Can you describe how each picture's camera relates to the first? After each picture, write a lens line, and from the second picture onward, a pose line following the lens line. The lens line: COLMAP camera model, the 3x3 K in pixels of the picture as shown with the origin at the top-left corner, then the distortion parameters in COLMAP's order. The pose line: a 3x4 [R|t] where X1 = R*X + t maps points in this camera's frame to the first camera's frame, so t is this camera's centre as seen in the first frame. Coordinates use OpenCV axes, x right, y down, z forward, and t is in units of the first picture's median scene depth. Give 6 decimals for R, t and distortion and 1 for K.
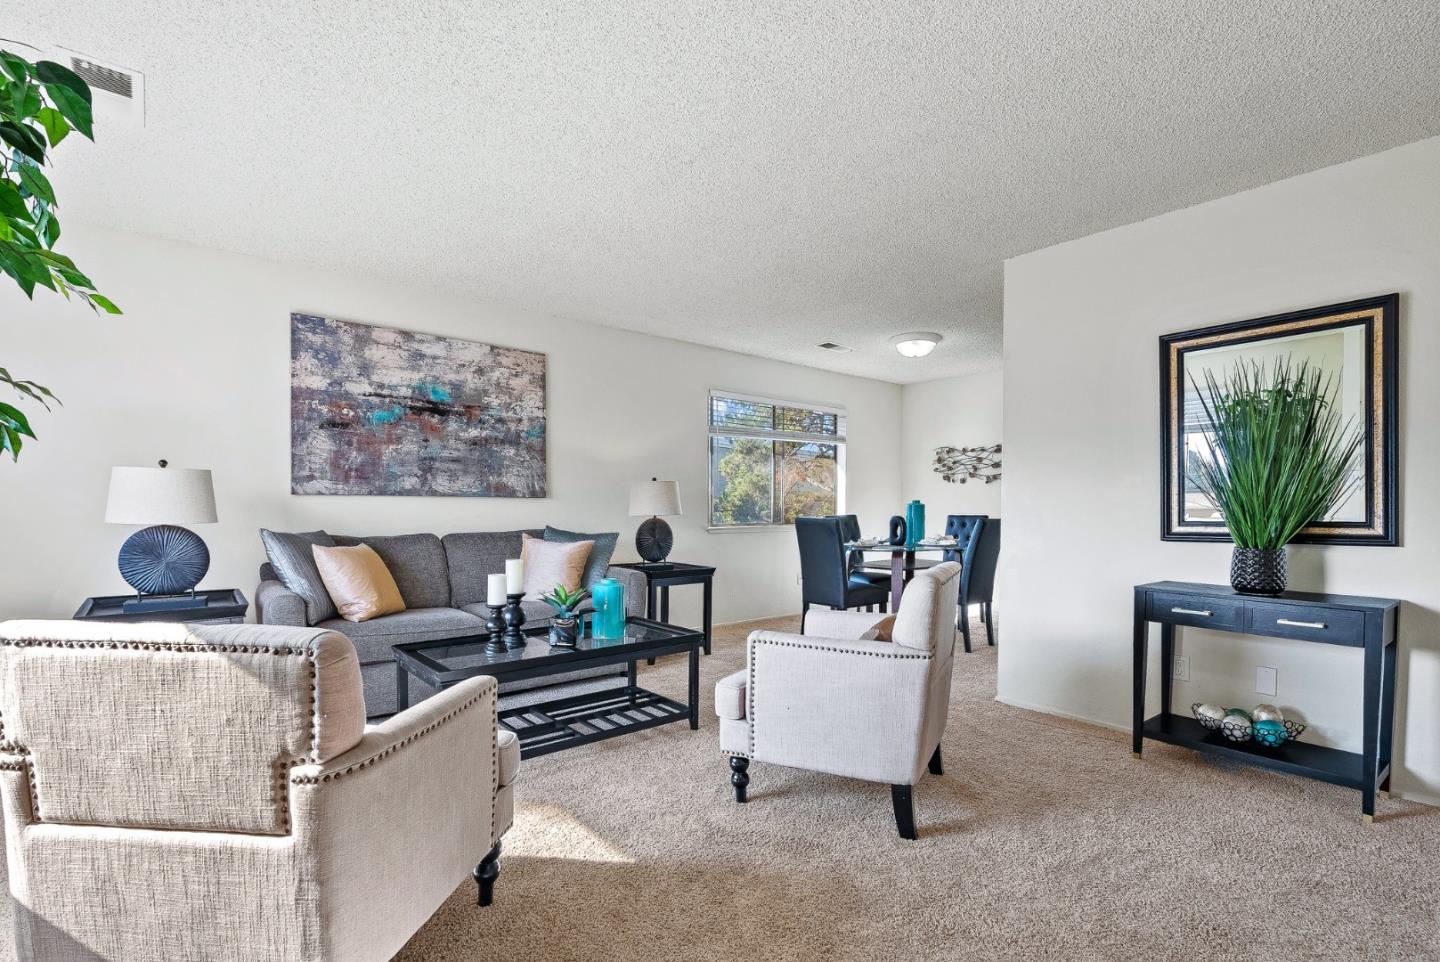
lens RADIAL K [[671.9, 0, 726.2], [0, 671.9, 515.0], [0, 0, 1]] dist [-0.001053, 0.000171]
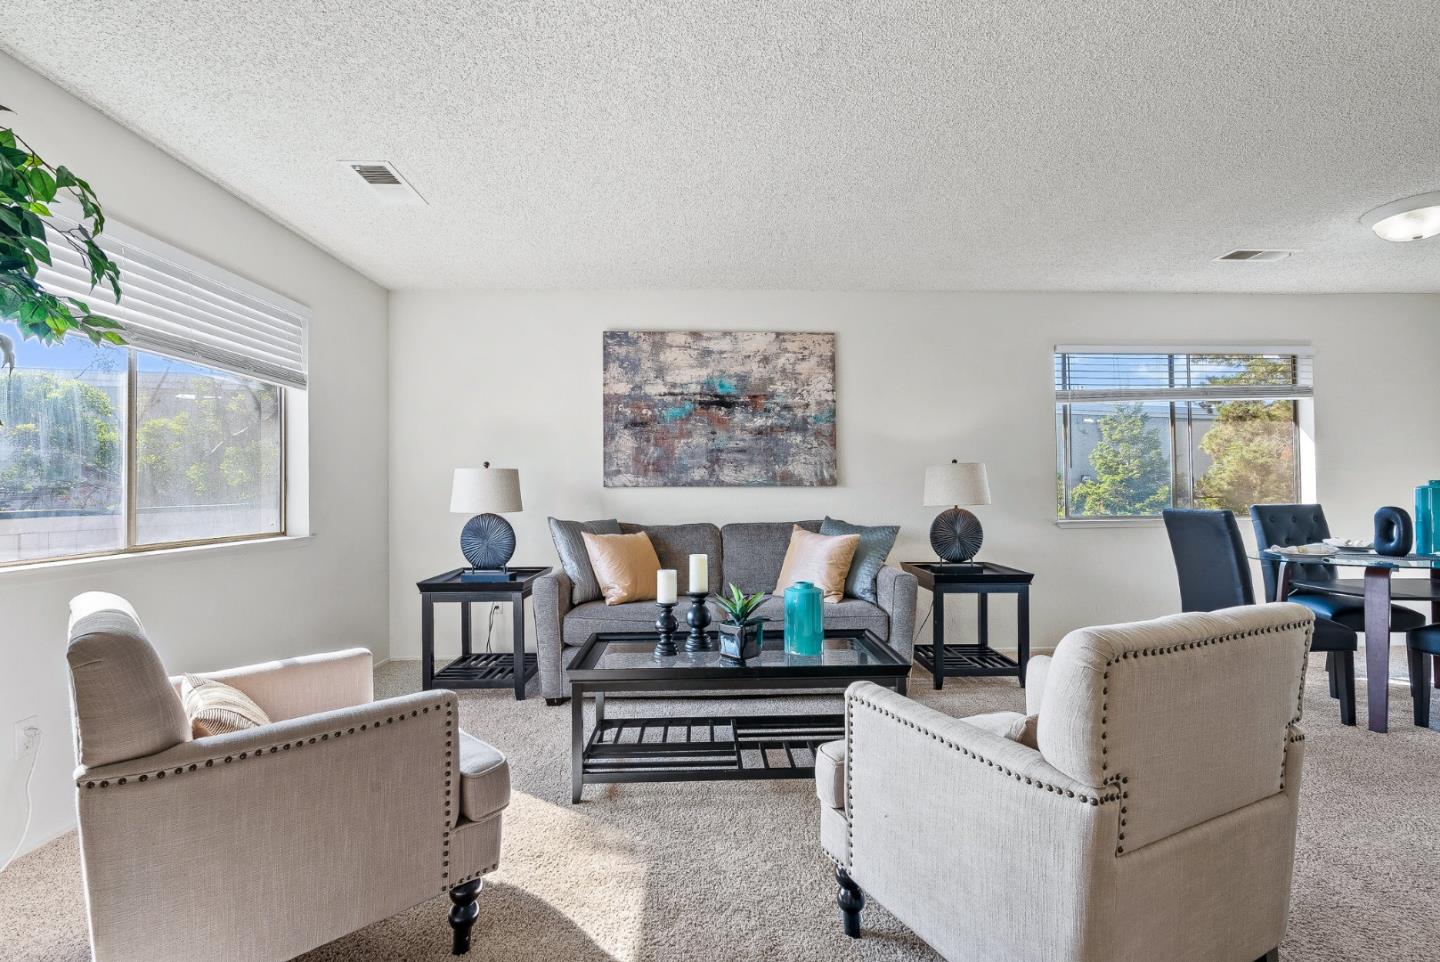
lens RADIAL K [[654.1, 0, 725.8], [0, 654.1, 478.9], [0, 0, 1]] dist [-0.009817, 0.004959]
pose [[0.784624, -0.023082, -0.619542, 0.187587], [0.000860, 0.999346, -0.036144, -0.003396], [0.619971, 0.027826, 0.784131, 0.216818]]
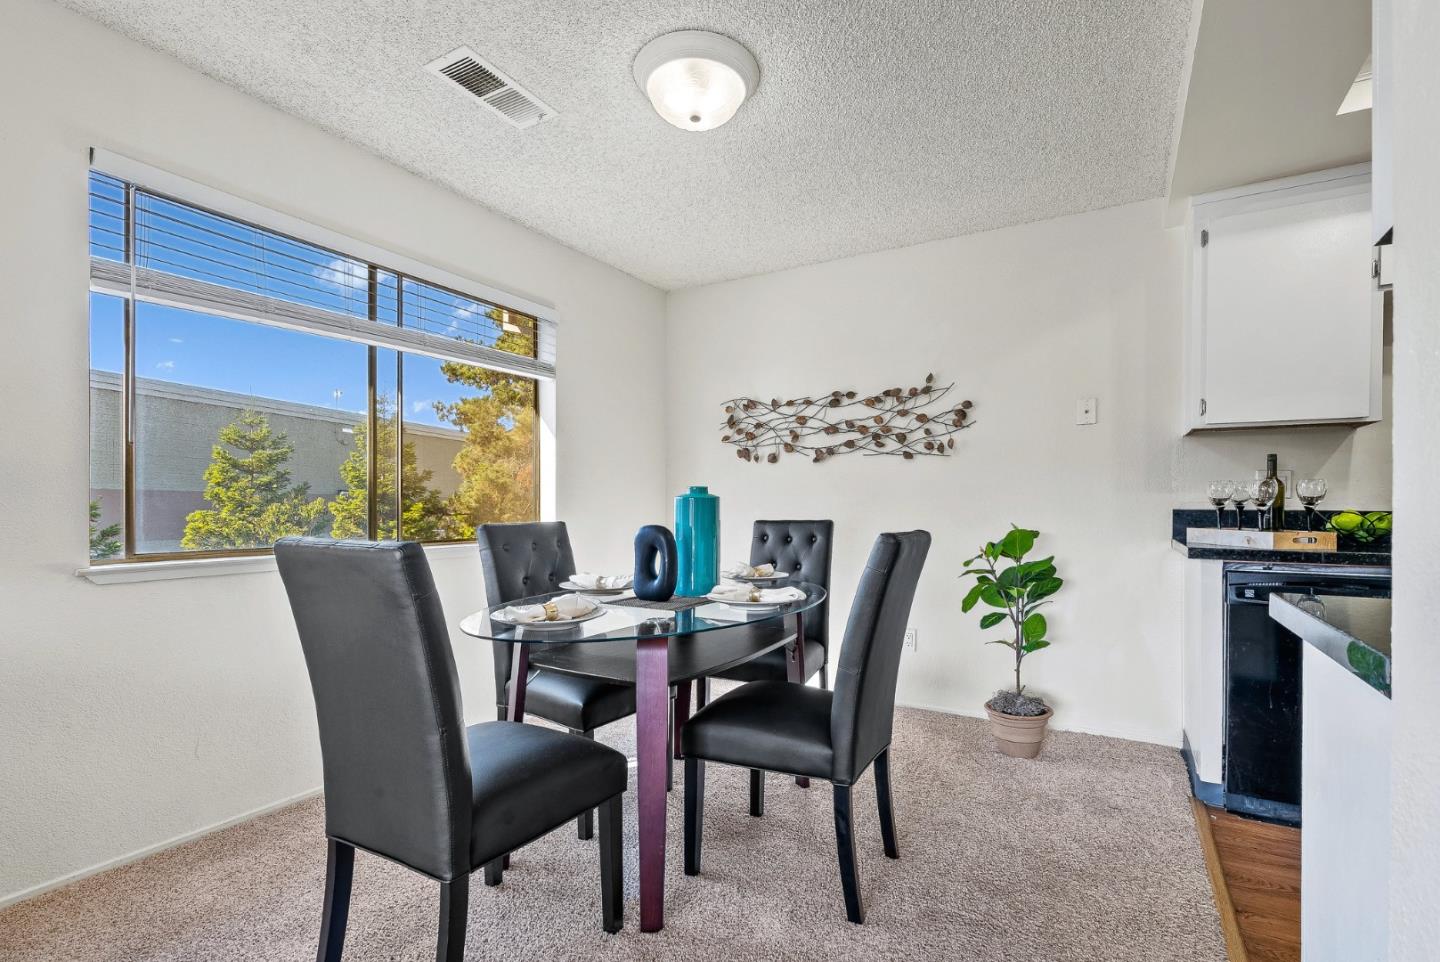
lens RADIAL K [[671.9, 0, 726.2], [0, 671.9, 515.0], [0, 0, 1]] dist [-0.001053, 0.000171]
pose [[0.942392, -0.005052, 0.334472, 0.205344], [0.006692, 0.999971, -0.003750, -0.003349], [-0.334444, 0.005773, 0.942398, 0.775401]]
